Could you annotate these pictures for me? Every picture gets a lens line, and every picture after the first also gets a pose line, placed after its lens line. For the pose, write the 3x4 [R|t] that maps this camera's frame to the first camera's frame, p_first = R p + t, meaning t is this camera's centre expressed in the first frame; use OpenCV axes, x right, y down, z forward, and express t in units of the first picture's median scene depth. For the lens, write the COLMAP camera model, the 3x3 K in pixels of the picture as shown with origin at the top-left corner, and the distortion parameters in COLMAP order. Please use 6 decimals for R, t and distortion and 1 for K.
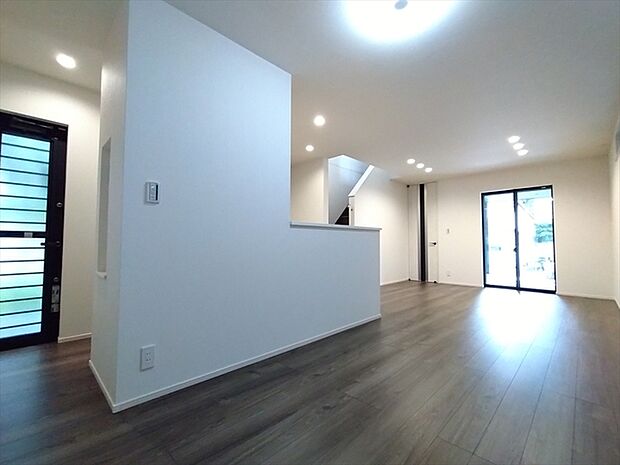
lens RADIAL K [[278.1, 0, 311.2], [0, 278.1, 231.0], [0, 0, 1]] dist [-0.003033, 0.001011]
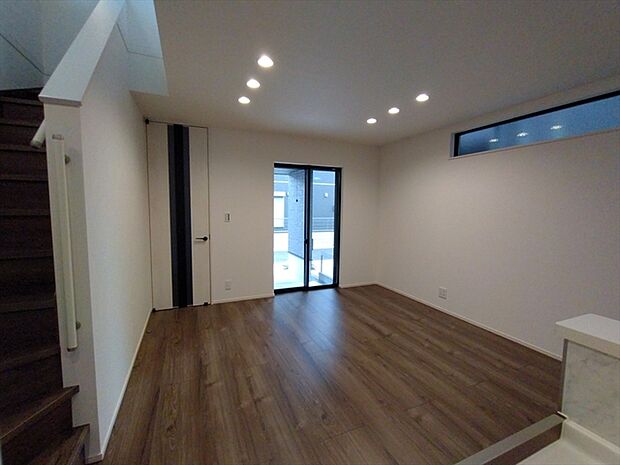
lens RADIAL K [[278.1, 0, 310.7], [0, 278.1, 230.6], [0, 0, 1]] dist [-0.003033, 0.001011]
pose [[0.369762, -0.073434, 0.926220, -0.005745], [-0.056531, 0.993247, 0.101317, -0.060917], [-0.927405, -0.089823, 0.363113, 0.864852]]
